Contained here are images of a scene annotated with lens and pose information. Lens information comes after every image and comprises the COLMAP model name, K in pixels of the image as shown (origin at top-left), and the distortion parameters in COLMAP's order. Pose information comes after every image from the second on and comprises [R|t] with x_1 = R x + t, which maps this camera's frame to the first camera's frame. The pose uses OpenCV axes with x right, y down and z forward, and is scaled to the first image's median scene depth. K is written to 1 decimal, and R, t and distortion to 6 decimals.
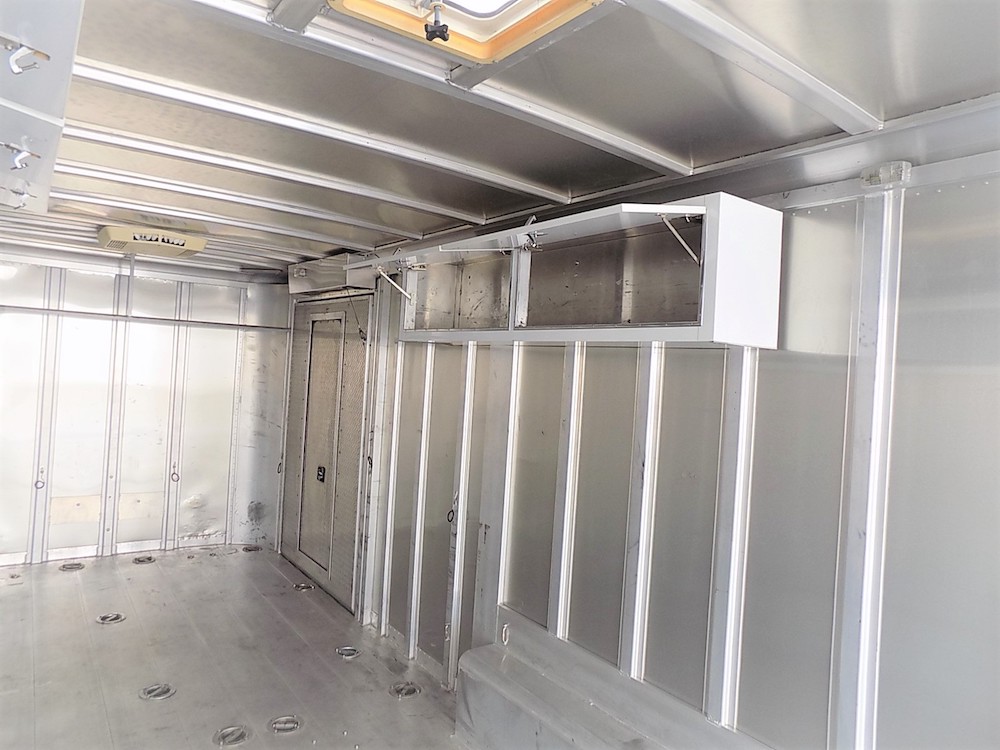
lens RADIAL K [[671.8, 0, 501.1], [0, 671.8, 365.3], [0, 0, 1]] dist [-0.078113, 0.078317]
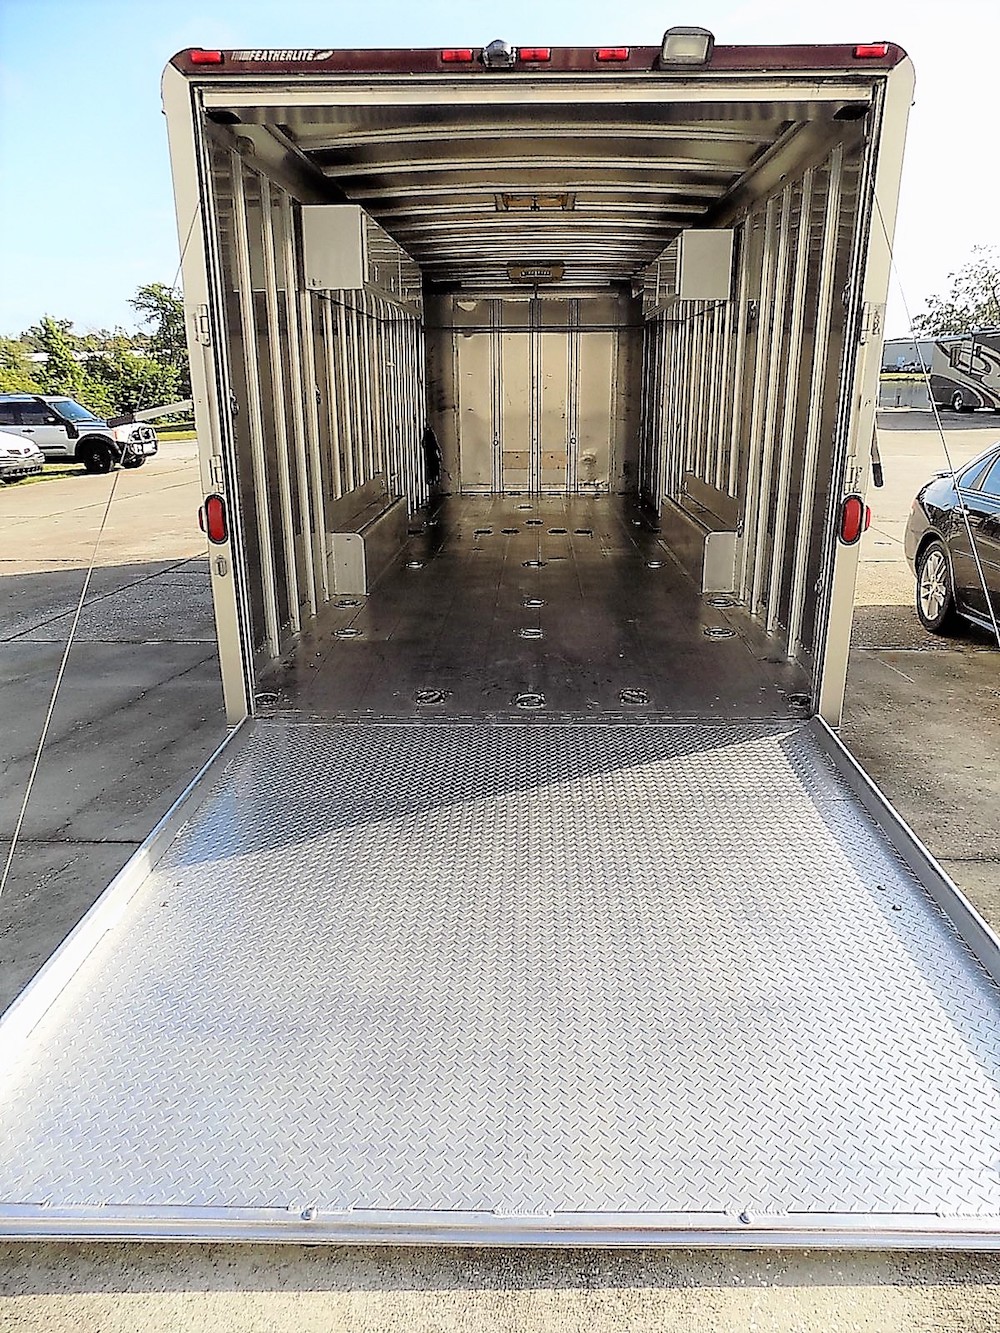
lens RADIAL K [[876.4, 0, 502.0], [0, 876.4, 642.7], [0, 0, 1]] dist [-0.078593, 0.079656]
pose [[0.784965, 0.111636, -0.609400, 0.647470], [0.056821, 0.966514, 0.250246, 0.118422], [0.616929, -0.231061, 0.752336, -0.688408]]
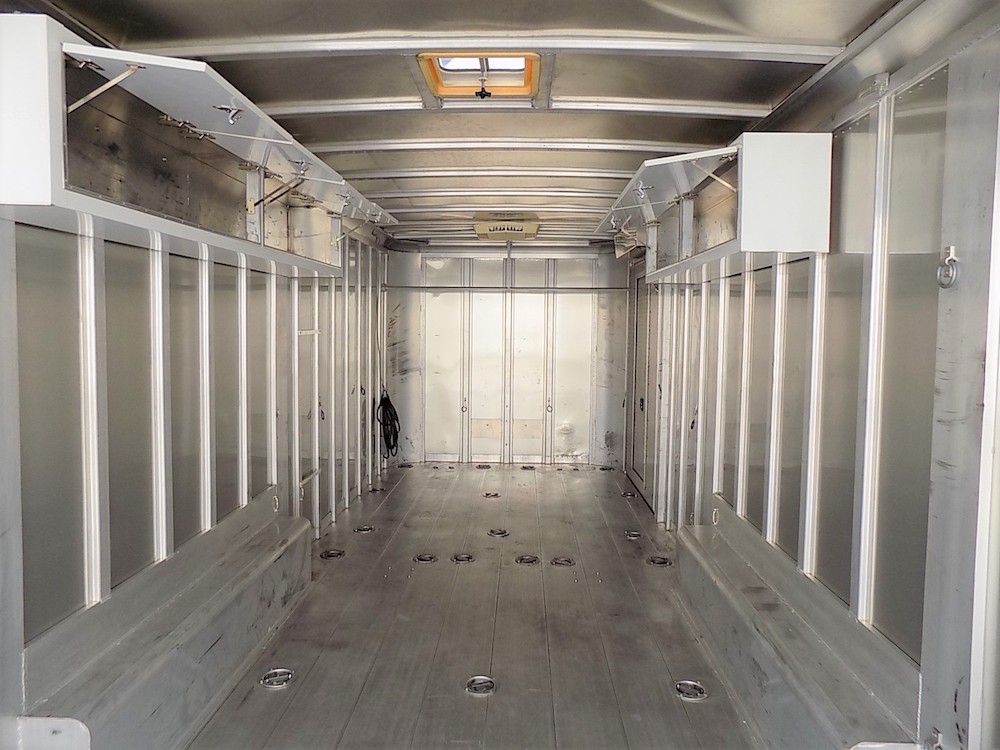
lens RADIAL K [[671.8, 0, 501.1], [0, 671.8, 365.3], [0, 0, 1]] dist [-0.078113, 0.078317]
pose [[0.789900, -0.014945, -0.613054, 0.267687], [0.038894, 0.998911, 0.025762, 0.049052], [0.612001, -0.044194, 0.789621, -0.112799]]
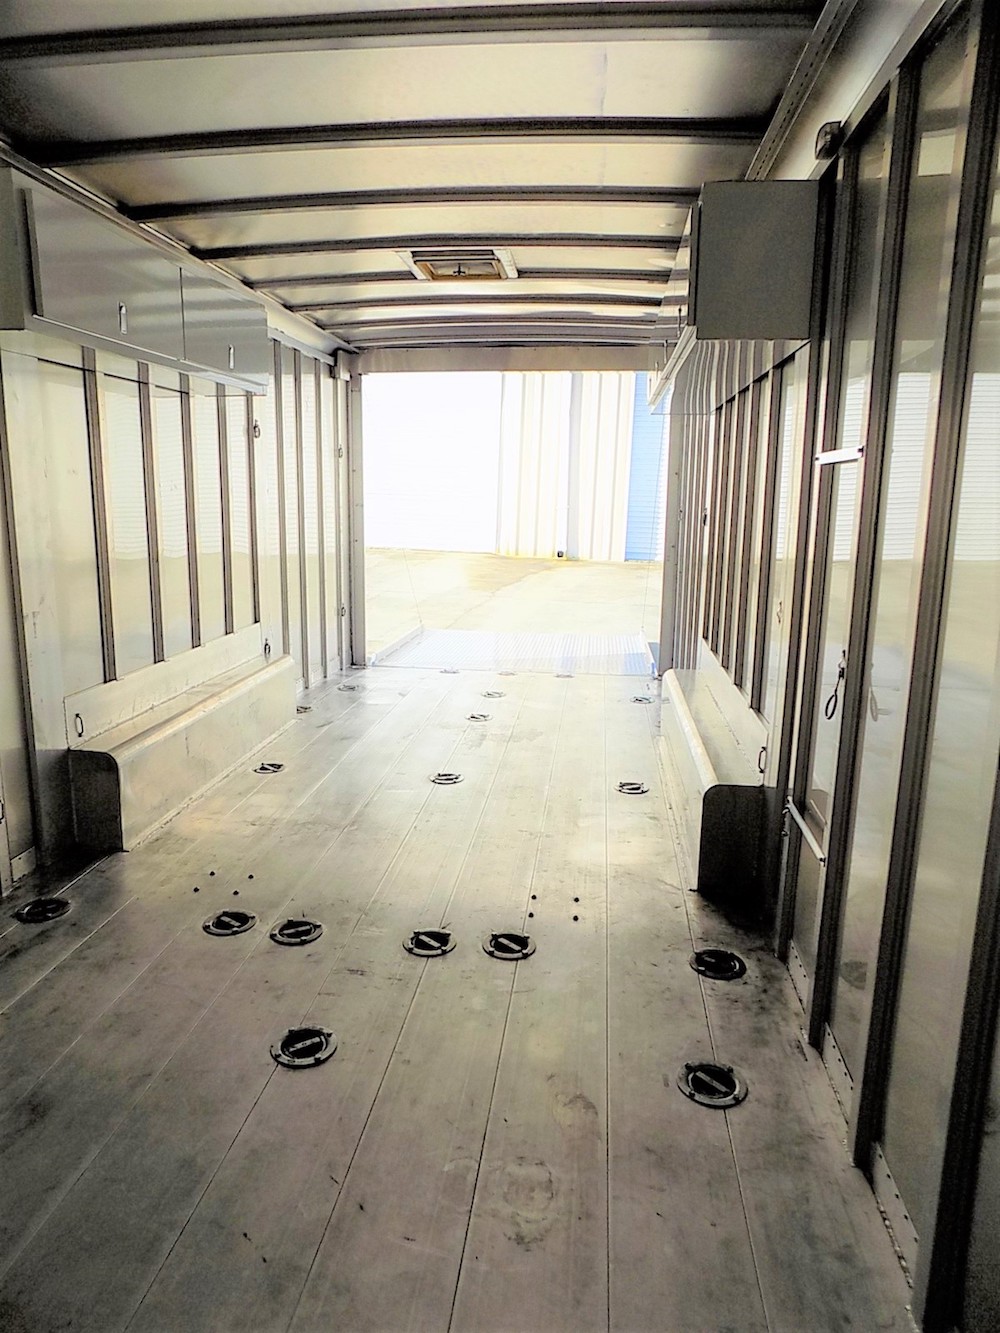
lens RADIAL K [[891.1, 0, 500.0], [0, 891.1, 666.5], [0, 0, 1]] dist [-0.083104, 0.078653]
pose [[-0.737318, -0.201573, 0.644772, -0.641856], [-0.064288, 0.971050, 0.230061, 0.031106], [-0.672480, 0.128177, -0.728931, 0.861749]]
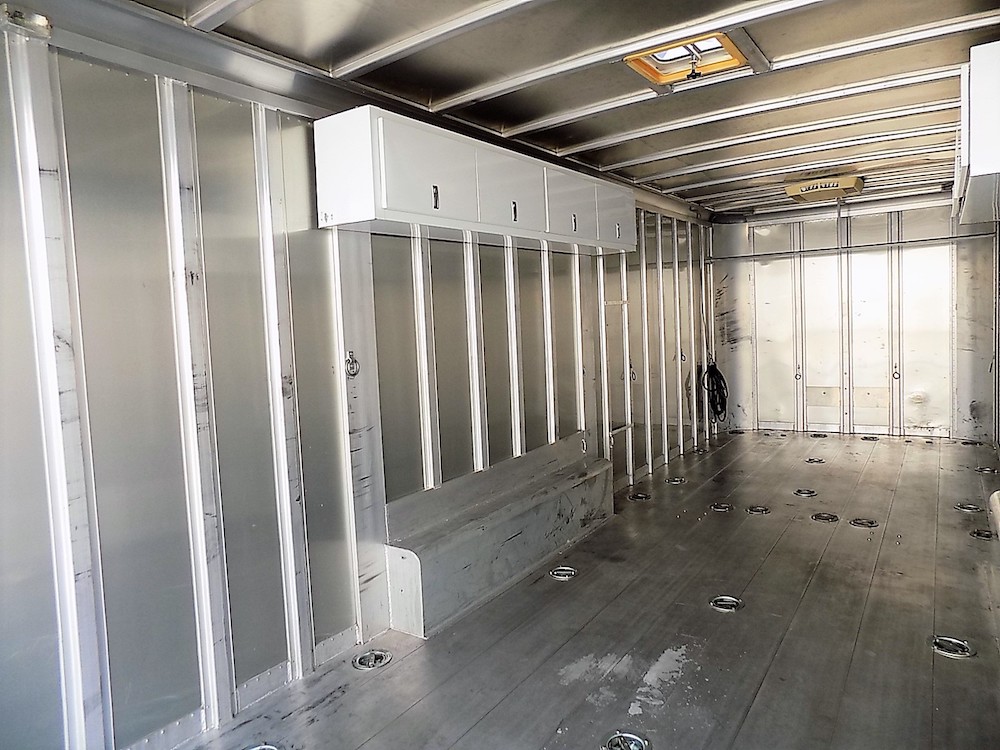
lens RADIAL K [[668.5, 0, 499.9], [0, 668.5, 366.2], [0, 0, 1]] dist [-0.083104, 0.078653]
pose [[0.340001, -0.008396, -0.940388, 0.415201], [0.075313, 0.996991, 0.018328, 0.082028], [0.937405, -0.077055, 0.339610, -0.086993]]
